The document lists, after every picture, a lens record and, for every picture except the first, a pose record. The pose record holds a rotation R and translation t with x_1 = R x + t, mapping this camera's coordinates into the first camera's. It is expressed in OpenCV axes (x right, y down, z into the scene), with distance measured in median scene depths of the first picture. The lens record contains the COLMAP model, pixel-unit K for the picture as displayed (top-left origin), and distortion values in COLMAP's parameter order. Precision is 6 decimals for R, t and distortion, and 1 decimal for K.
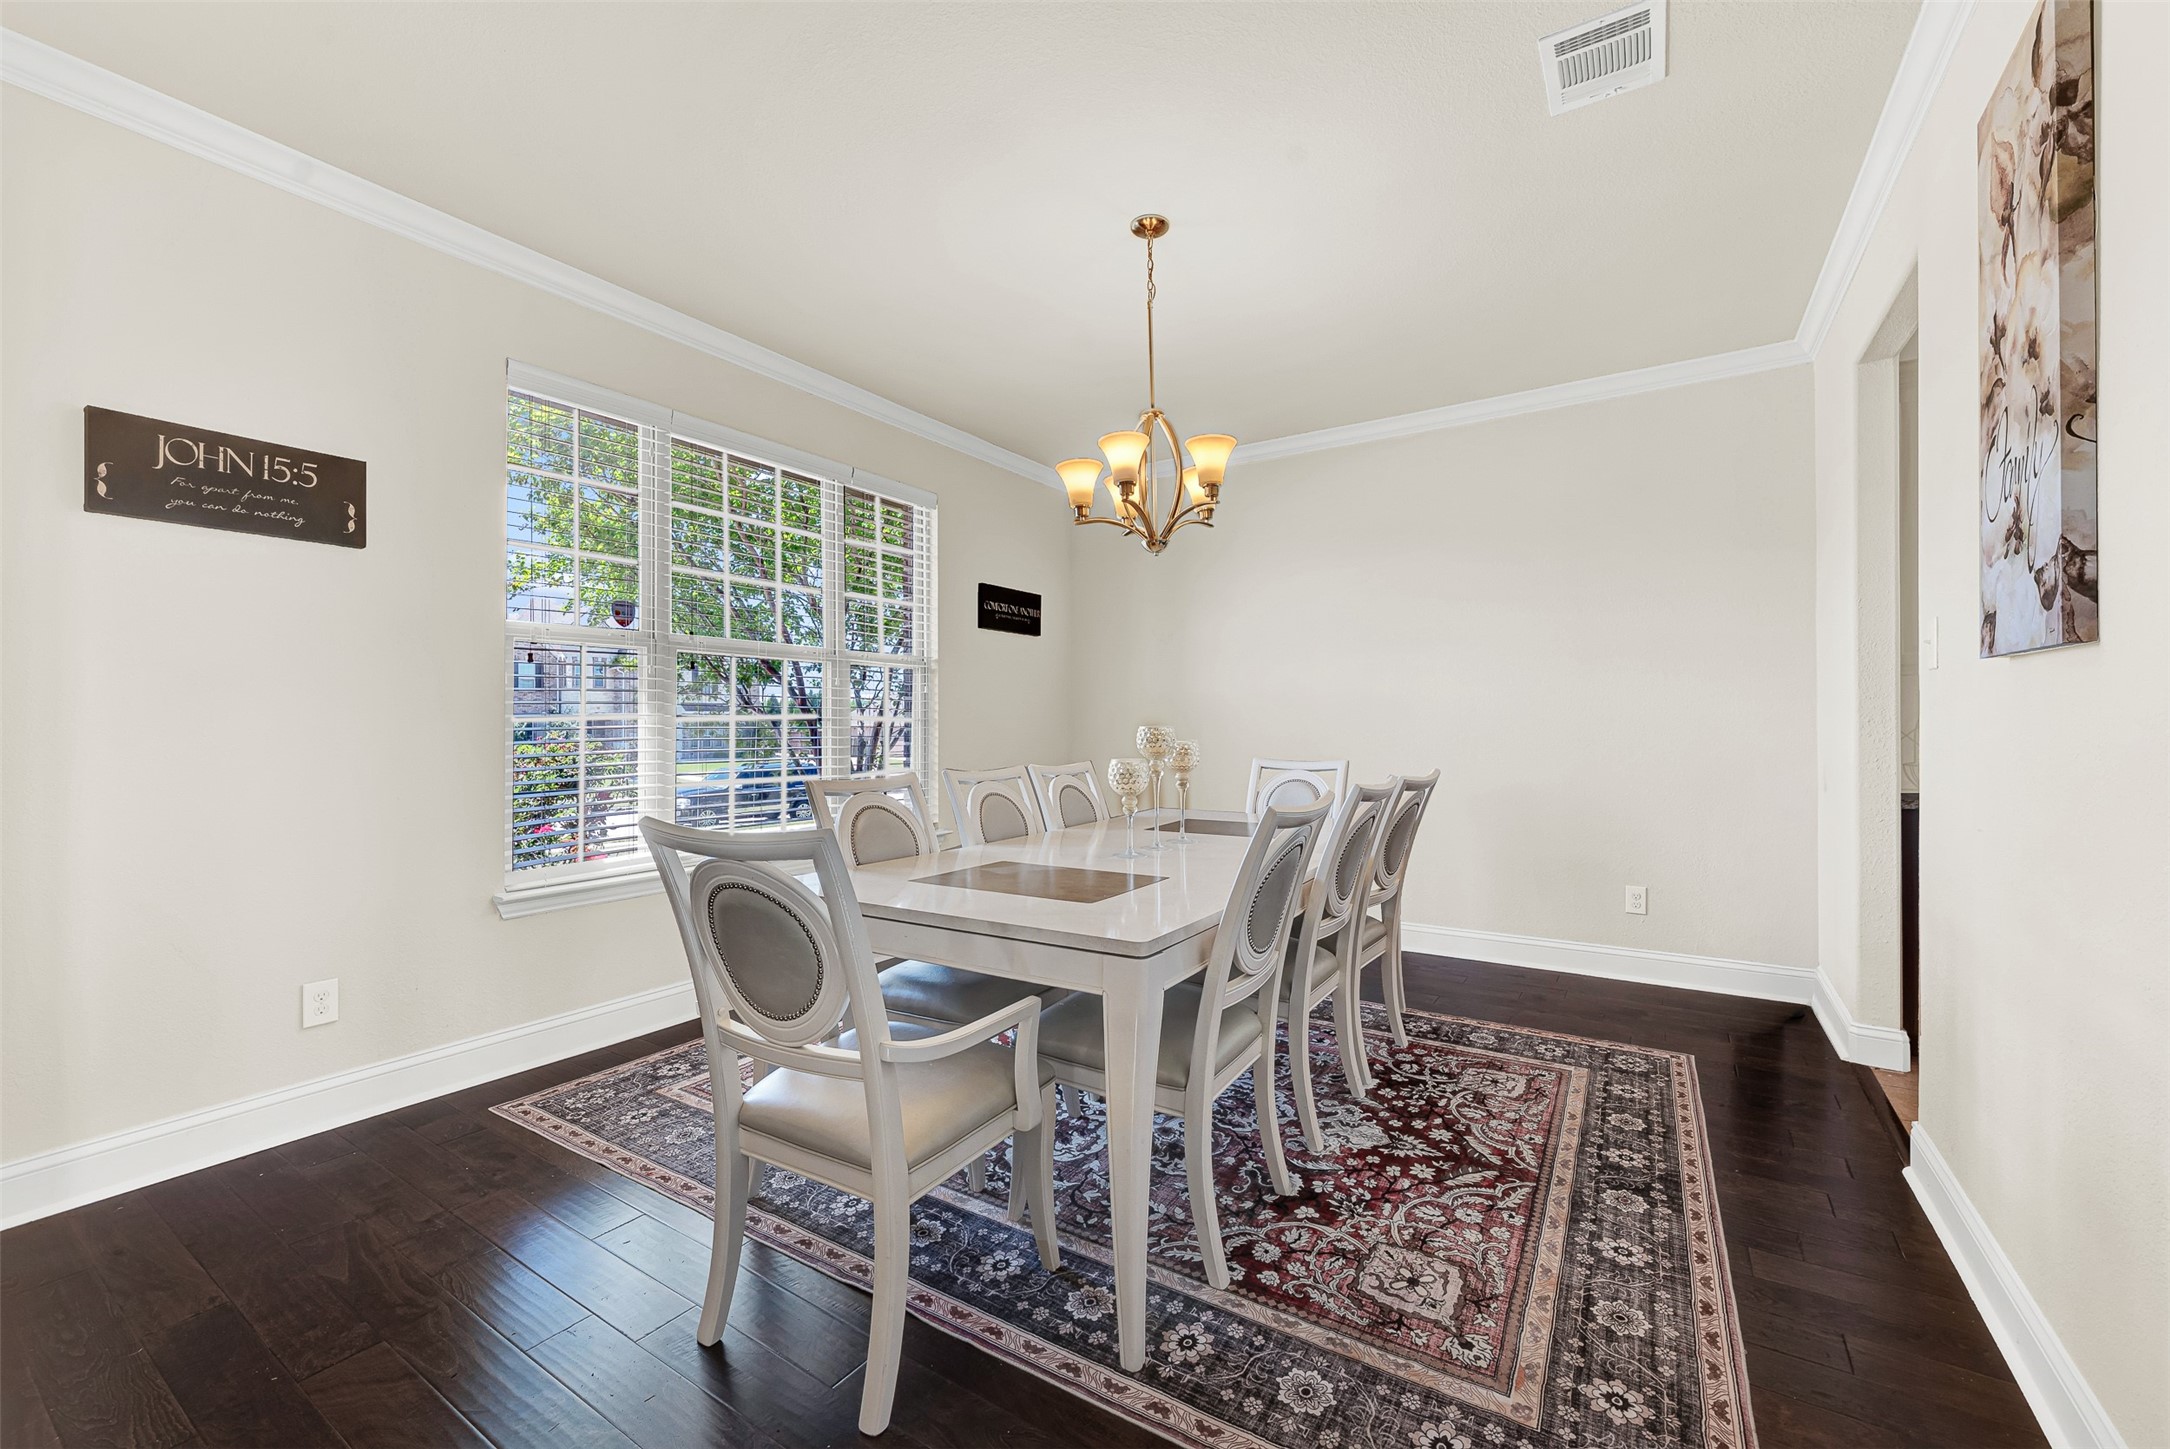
lens RADIAL K [[881.3, 0, 1081.1], [0, 881.3, 733.8], [0, 0, 1]] dist [0.003221, -0.000901]
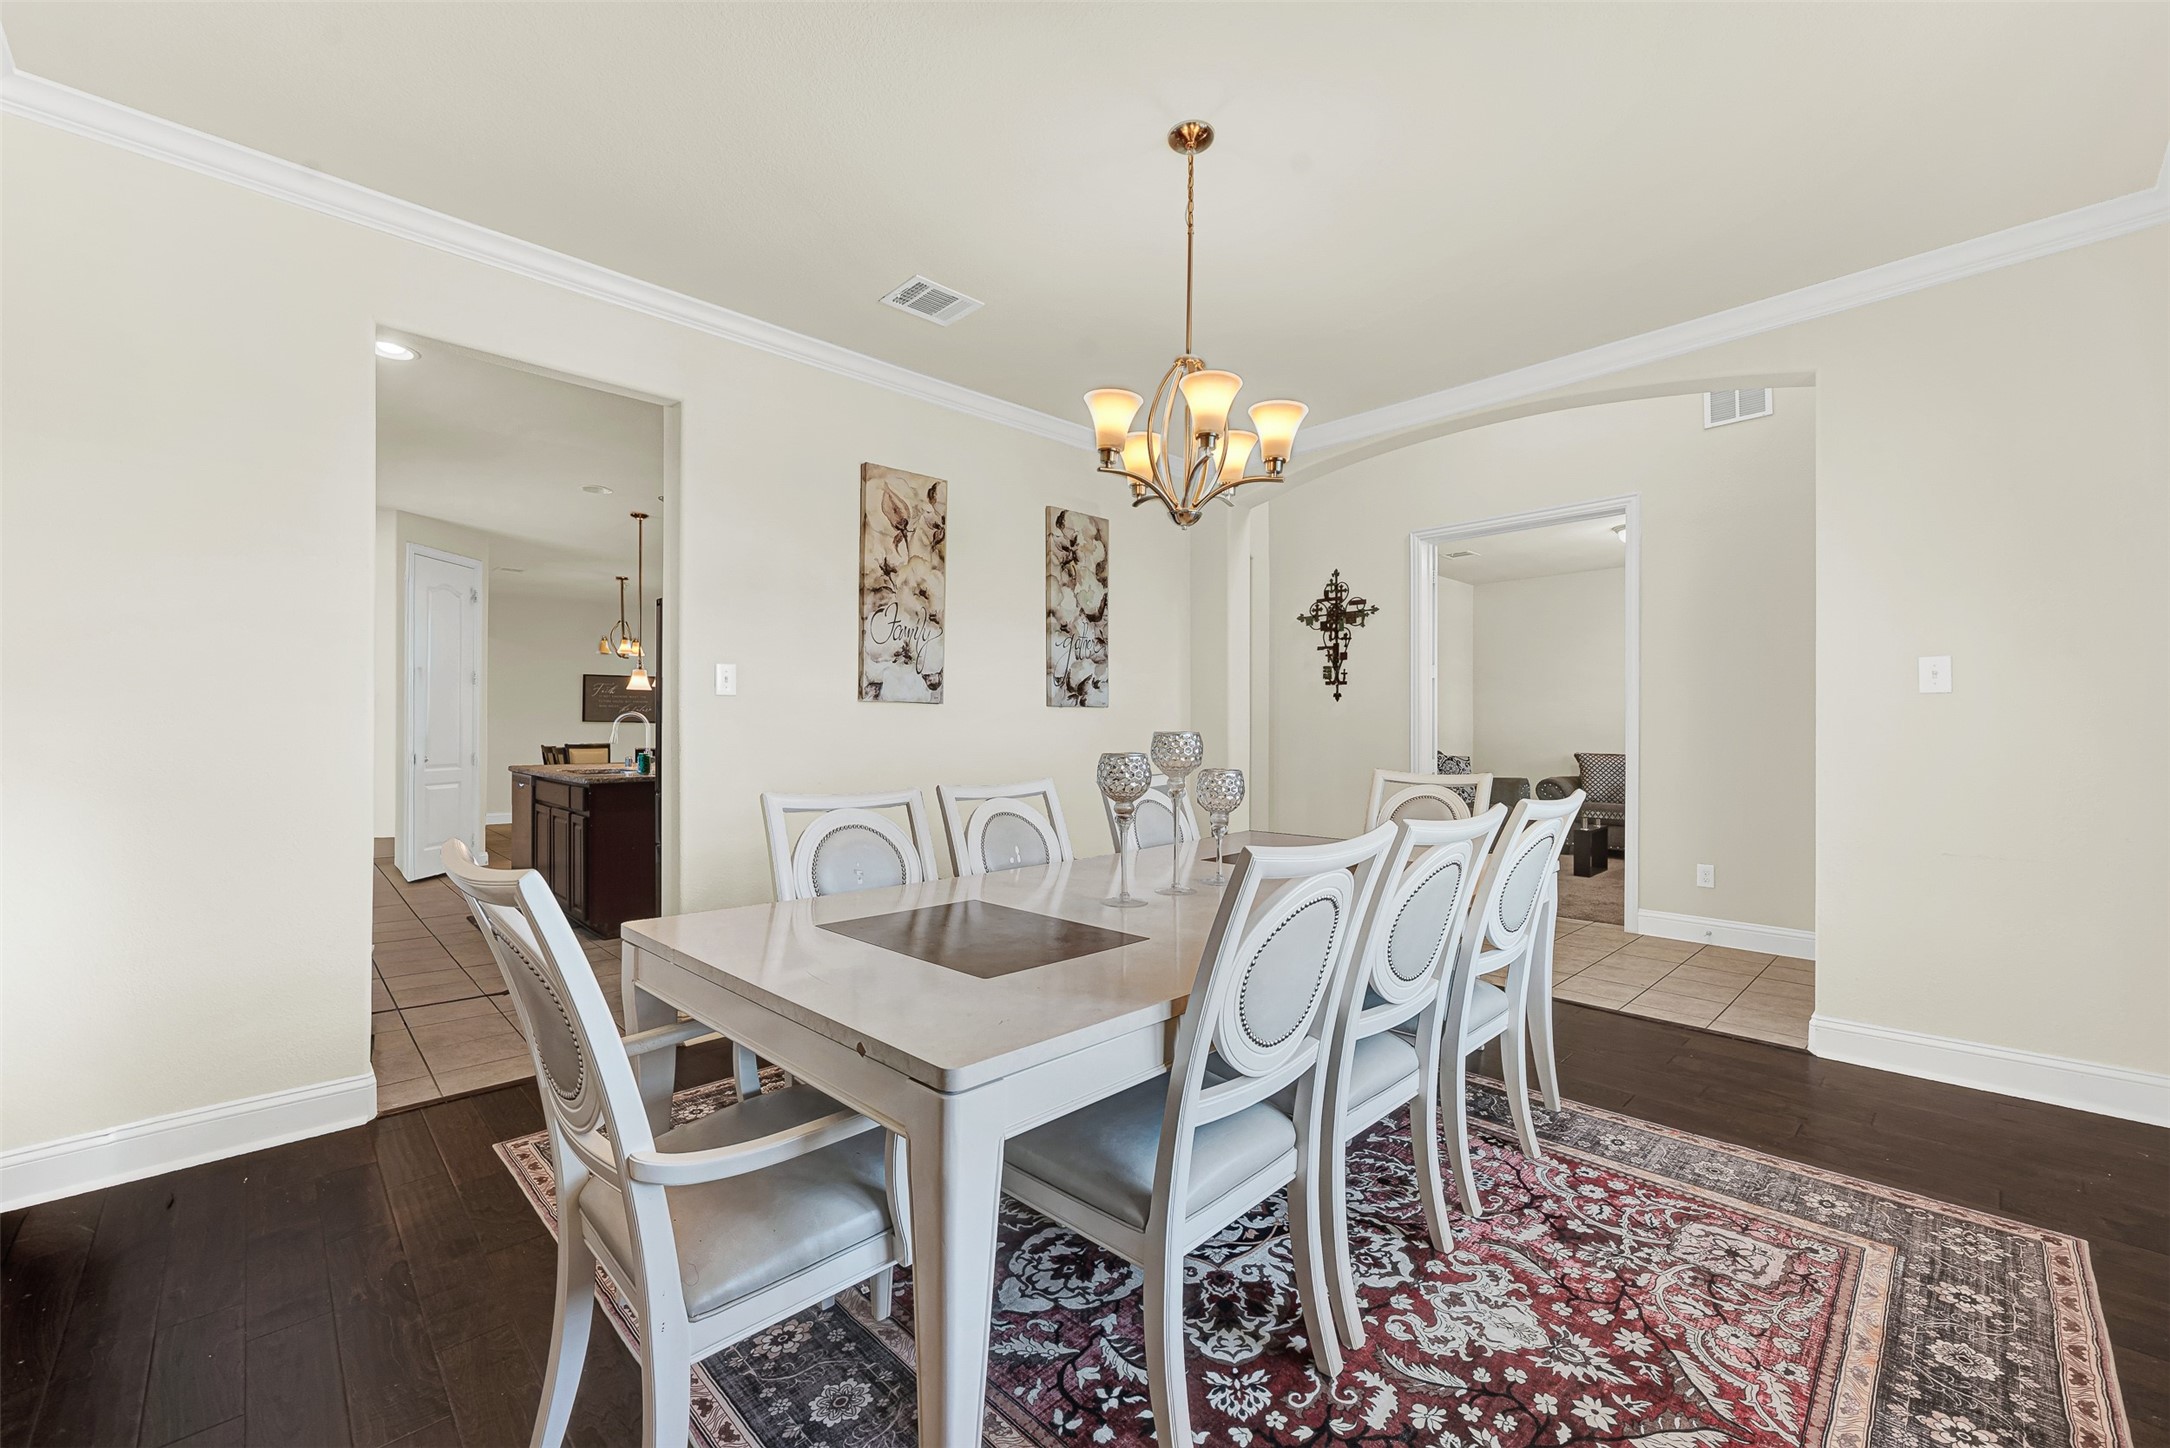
lens RADIAL K [[881.3, 0, 1082.6], [0, 881.3, 710.0], [0, 0, 1]] dist [0.003221, -0.000901]
pose [[0.974840, -0.004489, -0.222859, 0.143180], [-0.002007, 0.999580, -0.028914, -0.005180], [0.222895, 0.028634, 0.974422, 0.225924]]
